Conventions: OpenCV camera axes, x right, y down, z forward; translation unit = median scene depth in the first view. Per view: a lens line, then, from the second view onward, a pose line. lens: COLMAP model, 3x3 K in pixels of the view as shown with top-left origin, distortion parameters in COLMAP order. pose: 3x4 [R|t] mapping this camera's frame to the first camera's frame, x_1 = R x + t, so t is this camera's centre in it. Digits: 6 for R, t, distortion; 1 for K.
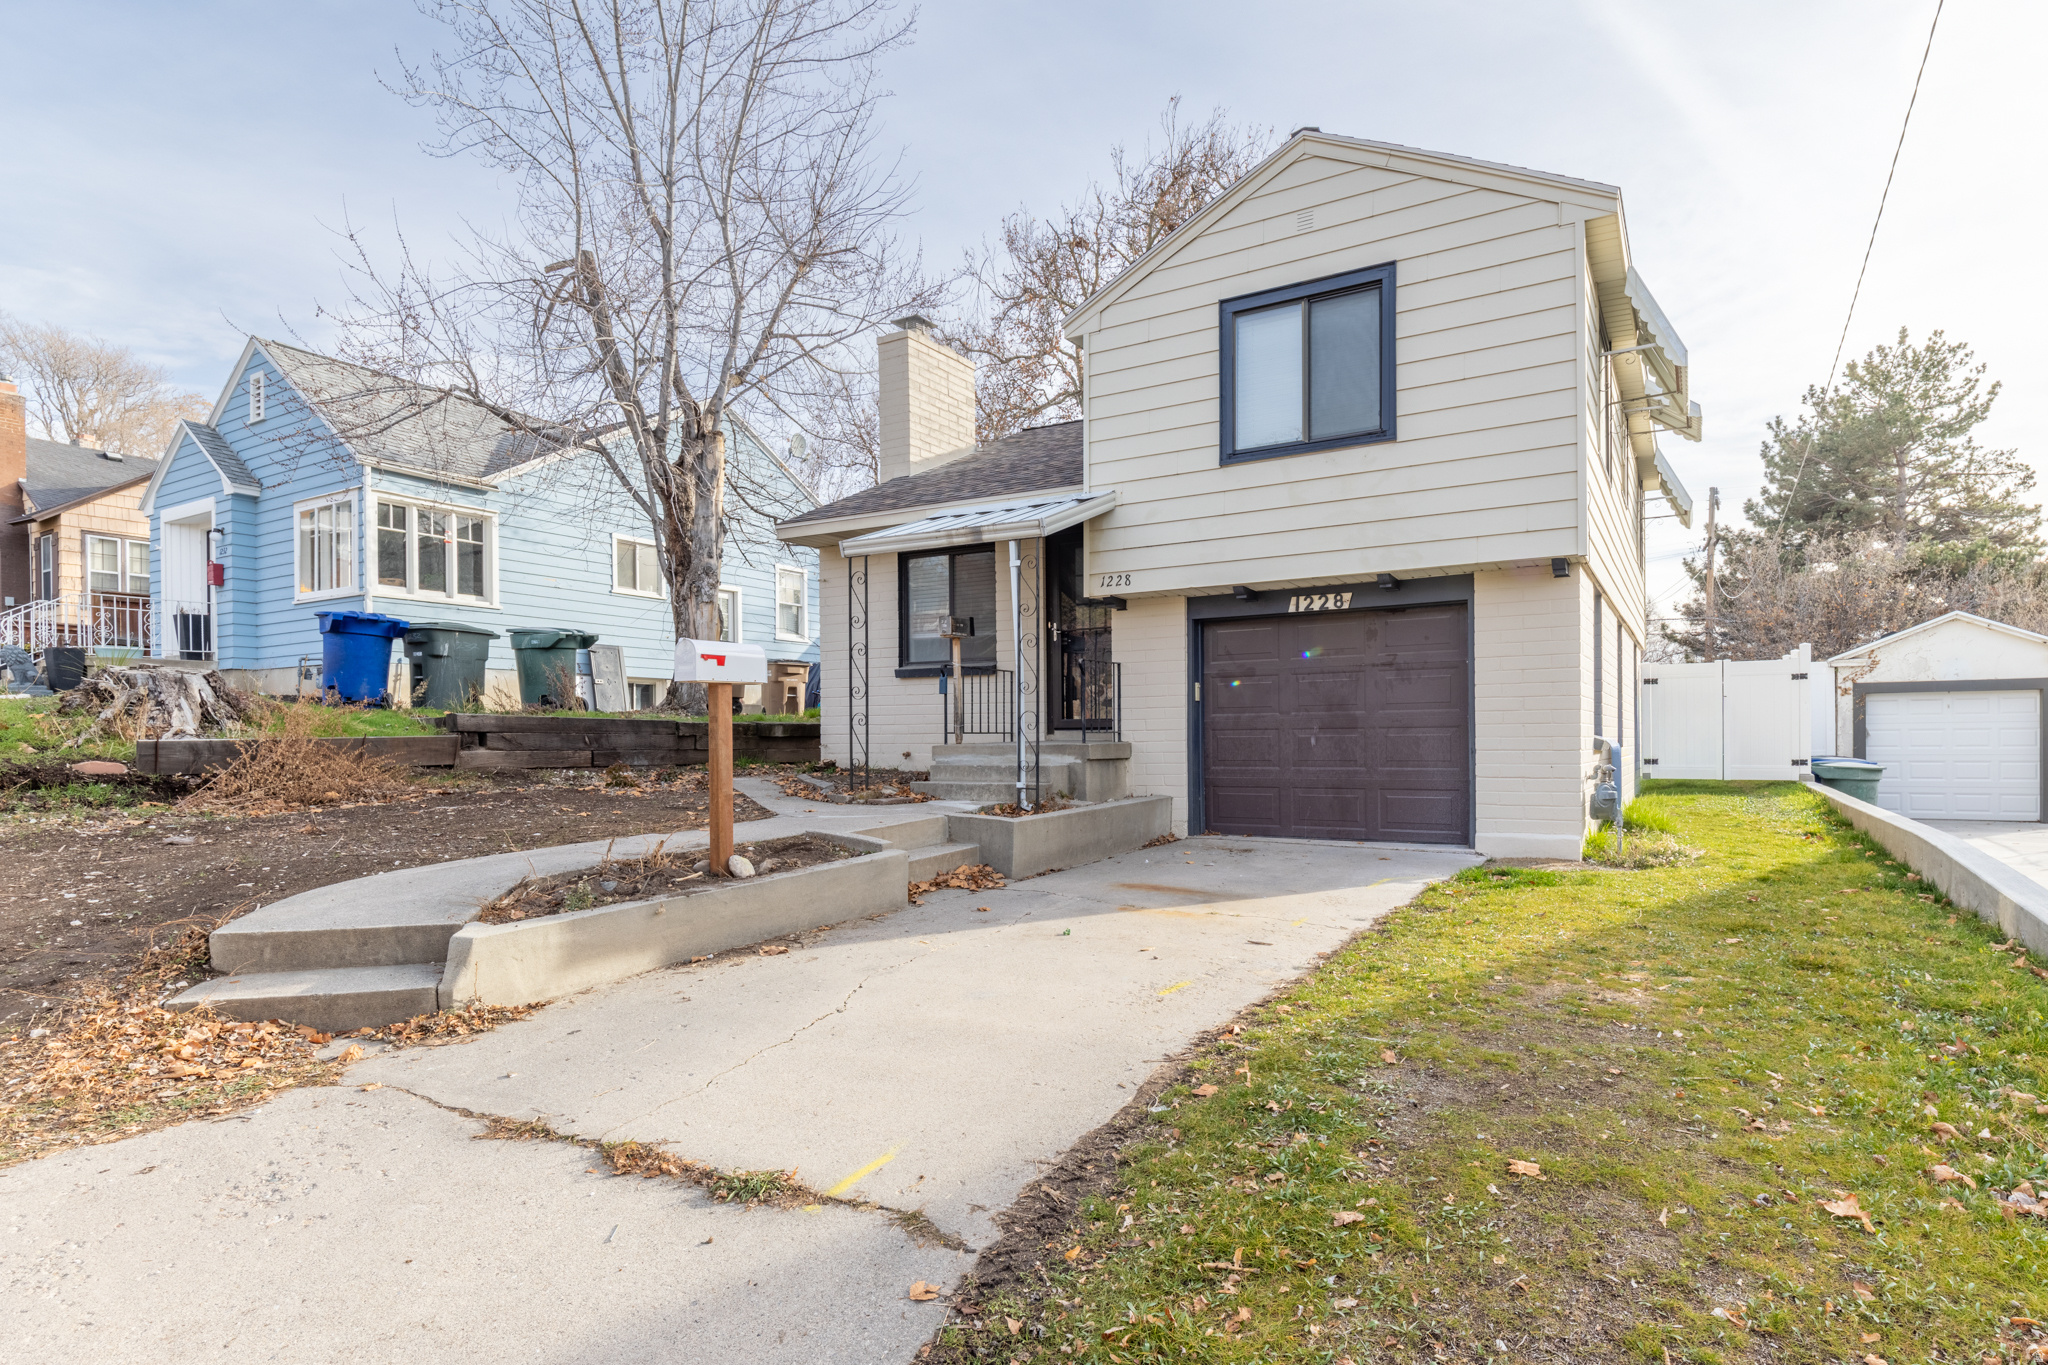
lens RADIAL K [[1025.0, 0, 1114.9], [0, 1025.0, 729.1], [0, 0, 1]] dist [0.001514, 0.000520]
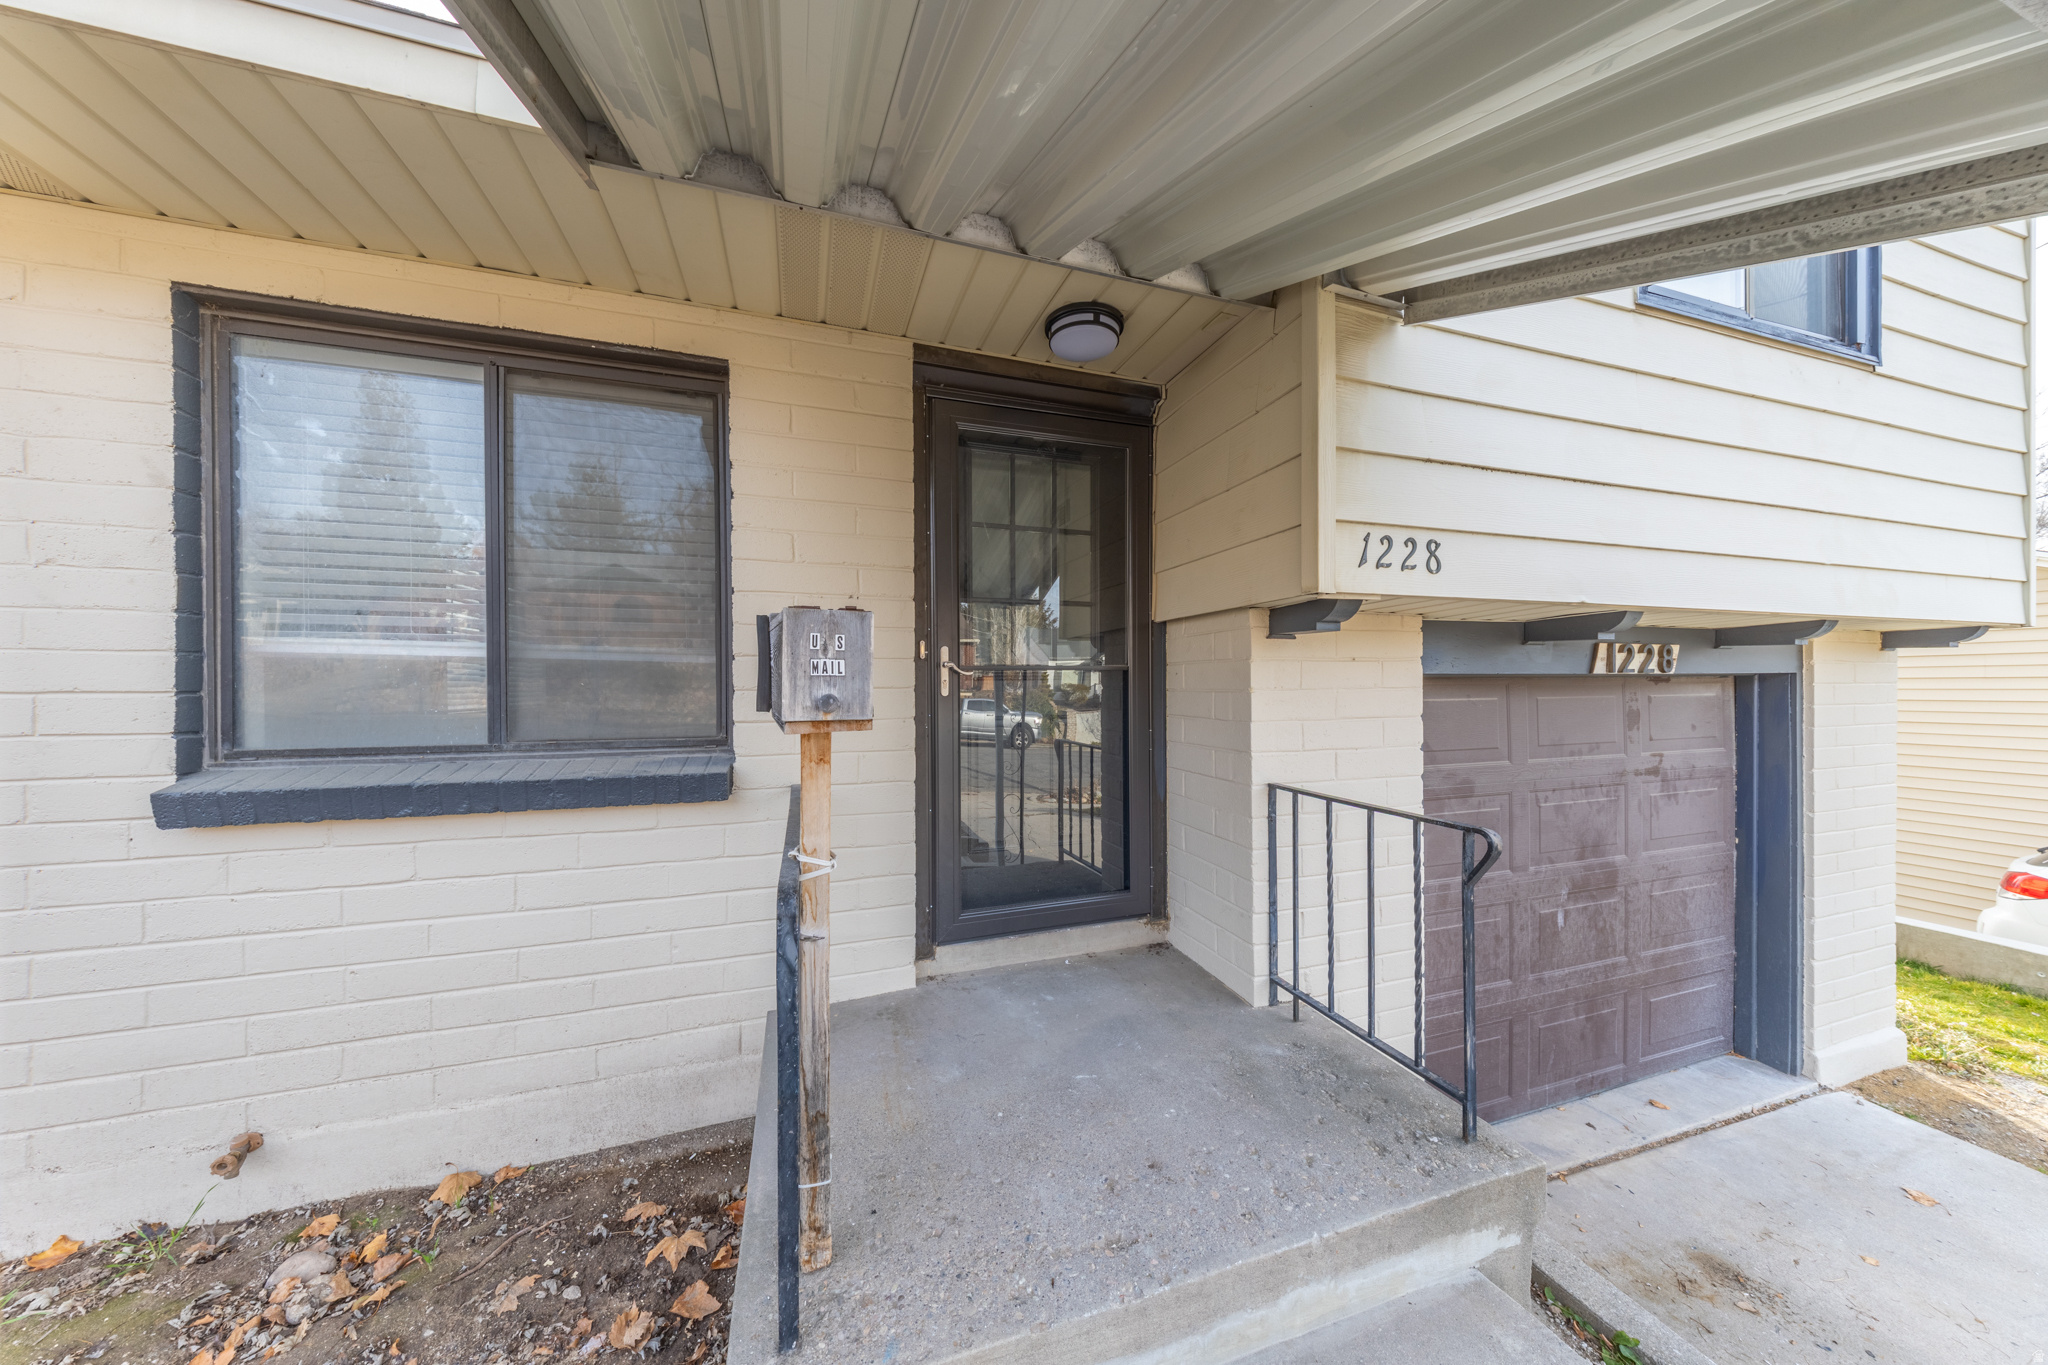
lens RADIAL K [[657.8, 0, 1020.6], [0, 657.8, 685.4], [0, 0, 1]] dist [0.001578, 0.000036]
pose [[0.691051, 0.006078, 0.722781, -0.245045], [-0.004877, 0.999981, -0.003746, -0.107107], [-0.722790, -0.000936, 0.691067, 0.991710]]
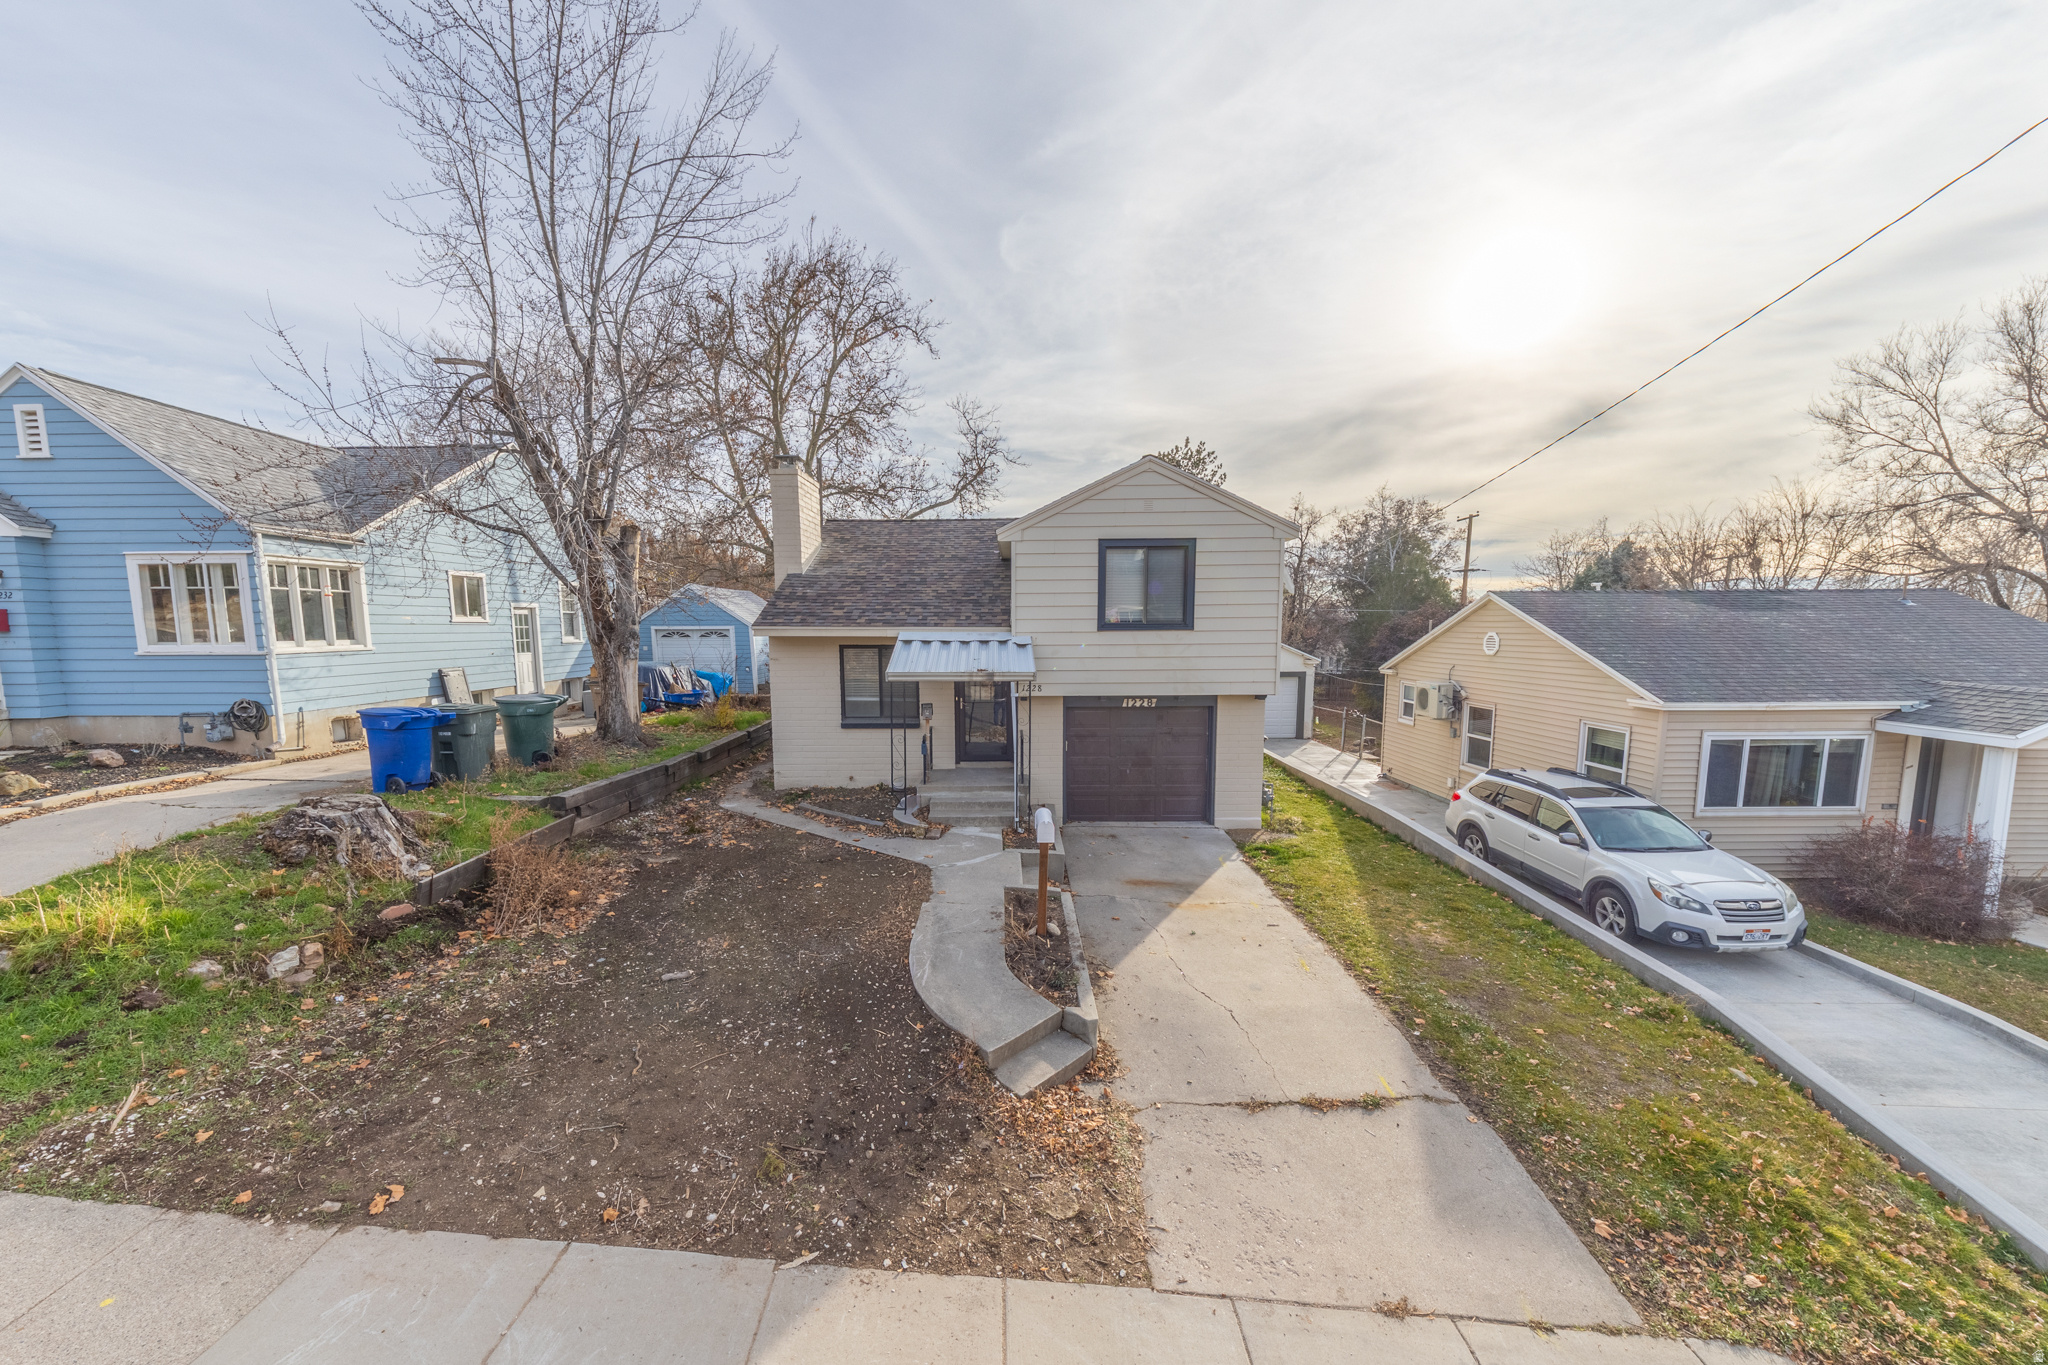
lens RADIAL K [[716.4, 0, 1010.8], [0, 716.4, 700.6], [0, 0, 1]] dist [0.006305, -0.000975]
pose [[0.882182, -0.041888, 0.469043, -0.635375], [-0.005333, 0.995083, 0.098897, -0.257440], [-0.470879, -0.089746, 0.877621, -0.057400]]
